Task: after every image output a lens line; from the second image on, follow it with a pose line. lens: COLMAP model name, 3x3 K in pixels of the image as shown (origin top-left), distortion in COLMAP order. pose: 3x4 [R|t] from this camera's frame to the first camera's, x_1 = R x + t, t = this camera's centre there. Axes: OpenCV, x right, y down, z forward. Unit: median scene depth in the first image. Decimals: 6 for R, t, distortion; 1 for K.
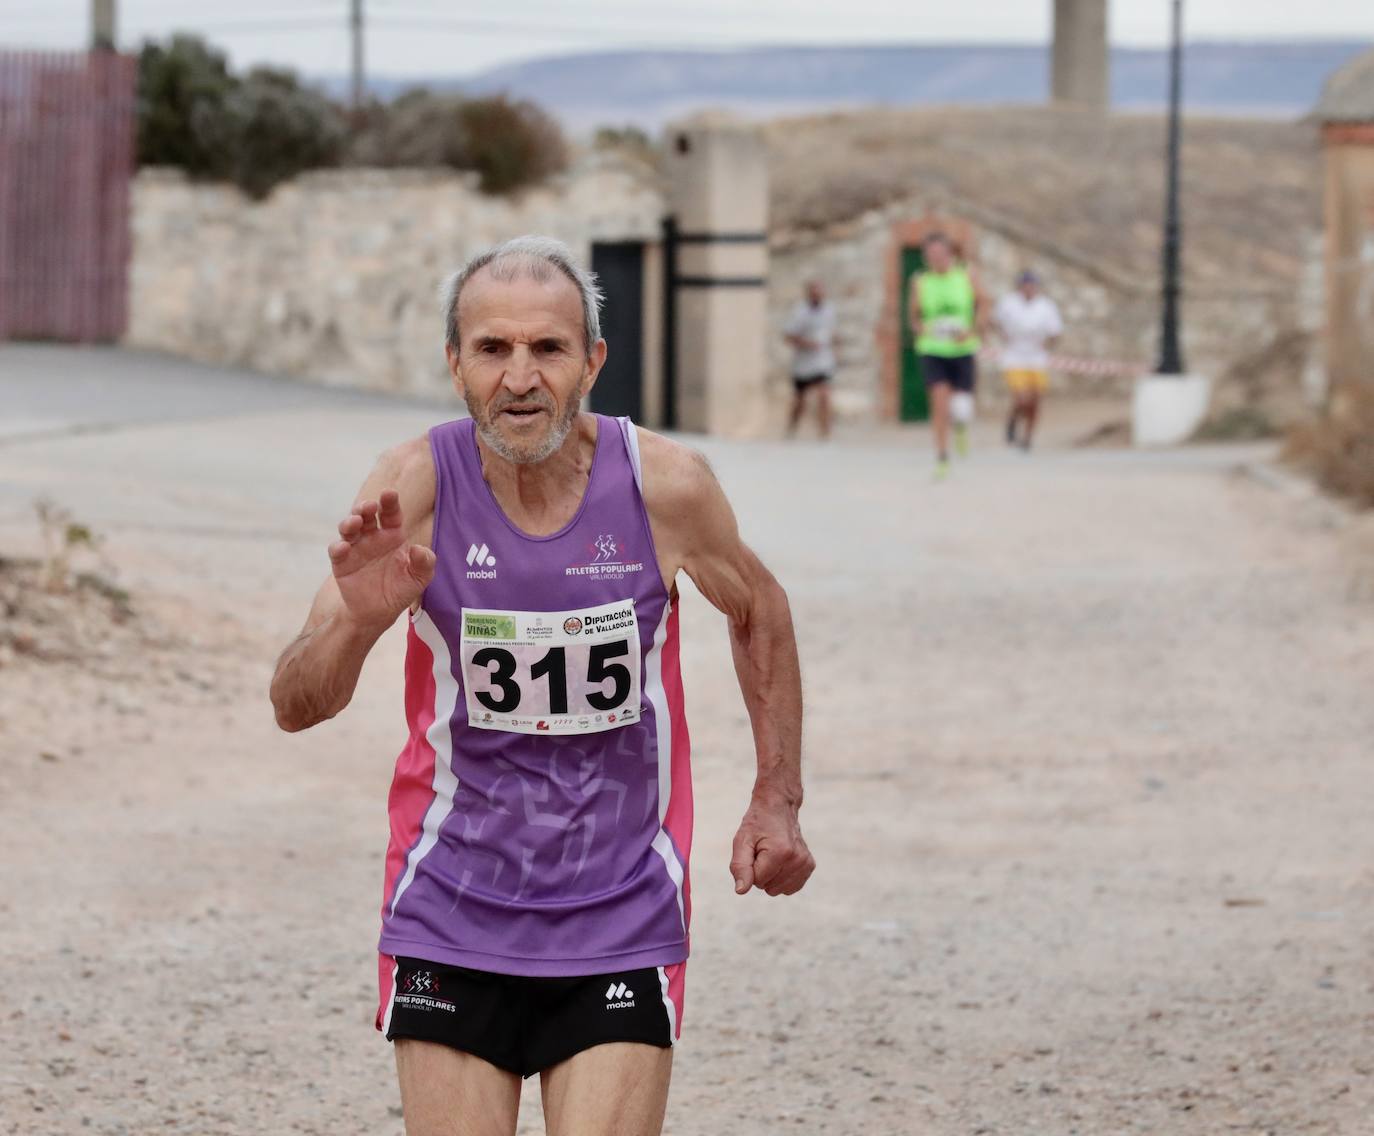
lens RADIAL K [[5166.8, 0, 687.0], [0, 5166.8, 568.0], [0, 0, 1]] dist [0.265430, 2.983060]
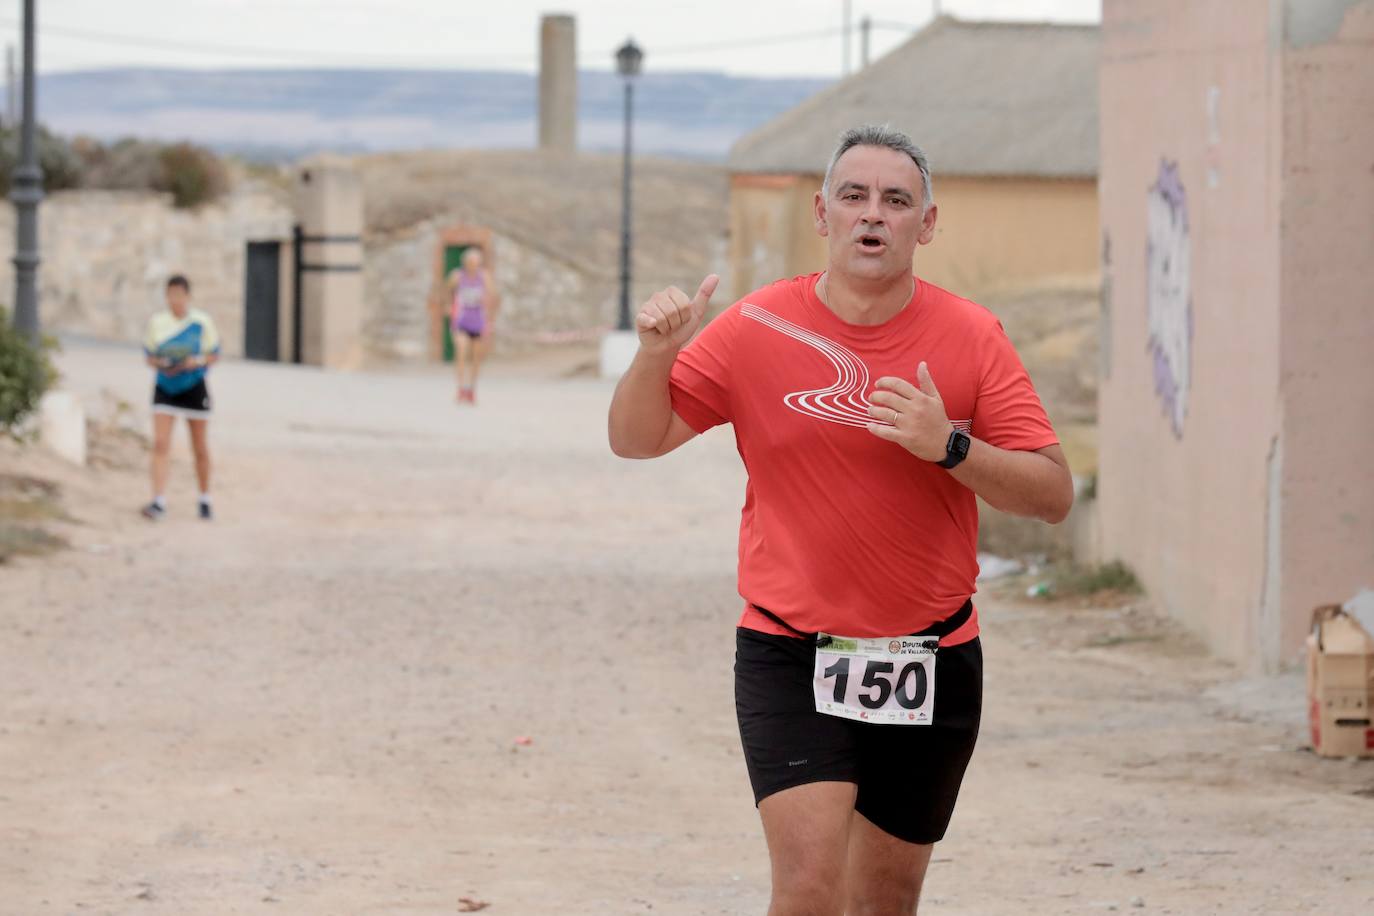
lens RADIAL K [[4532.3, 0, 687.0], [0, 4532.3, 458.0], [0, 0, 1]] dist [0.161585, 1.561620]
pose [[0.991980, 0.002135, 0.126379, -0.057824], [-0.000759, 0.999940, -0.010937, 0.014578], [-0.126395, 0.010753, 0.991922, -0.326157]]
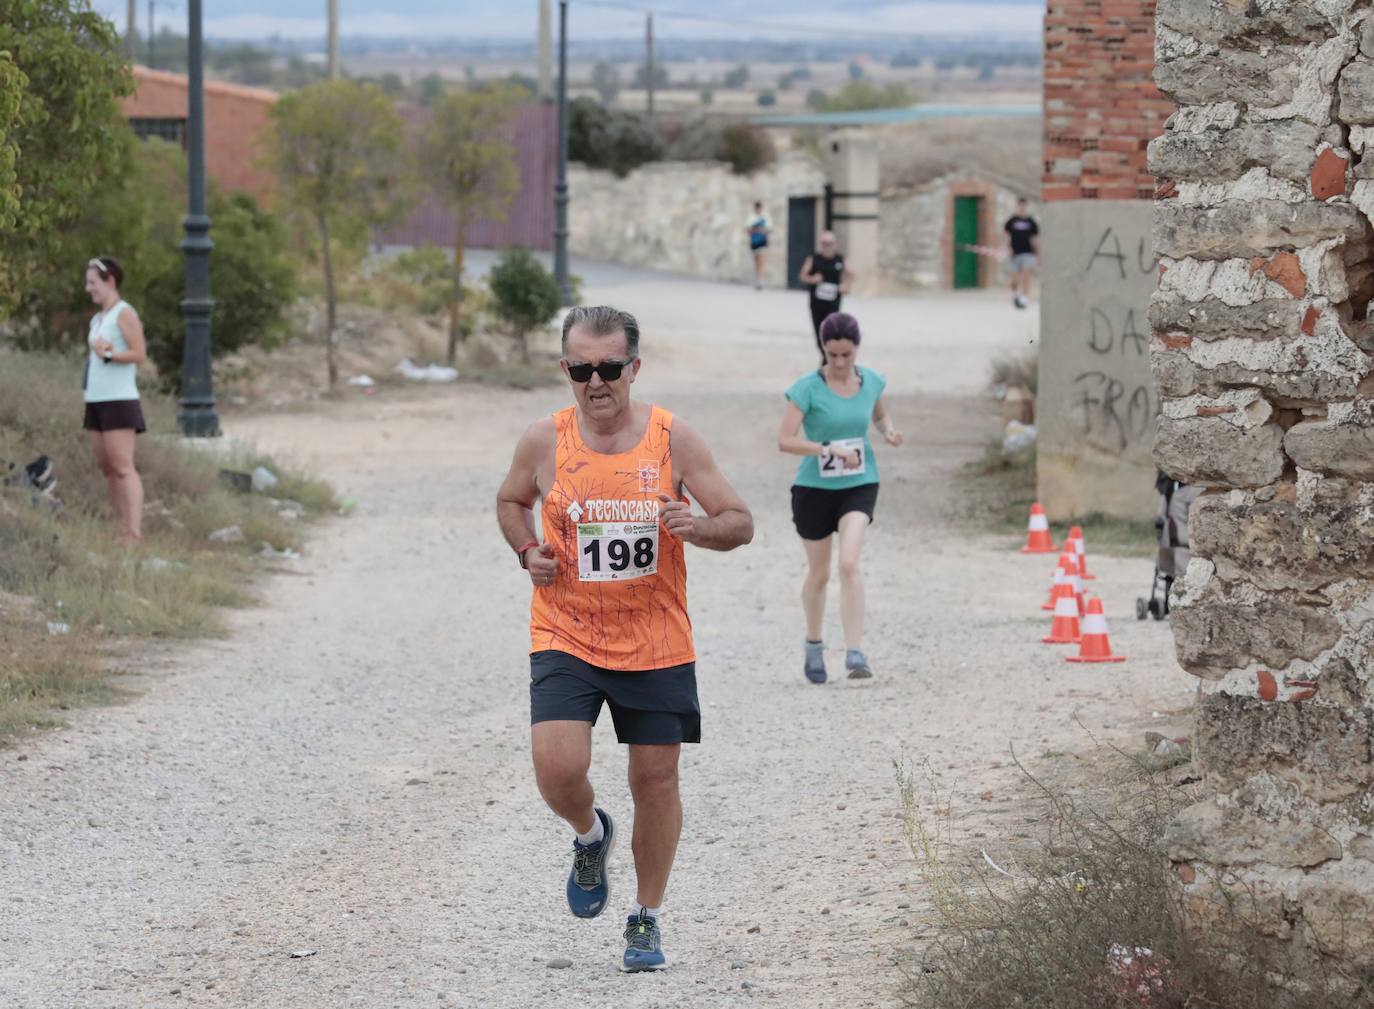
lens RADIAL K [[6661.2, 0, 687.0], [0, 6661.2, 504.5], [0, 0, 1]] dist [1.124205, 15.743930]
pose [[0.999112, -0.000127, -0.042130, 0.049951], [0.000135, 1.000000, 0.000205, 0.053549], [0.042130, -0.000210, 0.999112, -1.543583]]
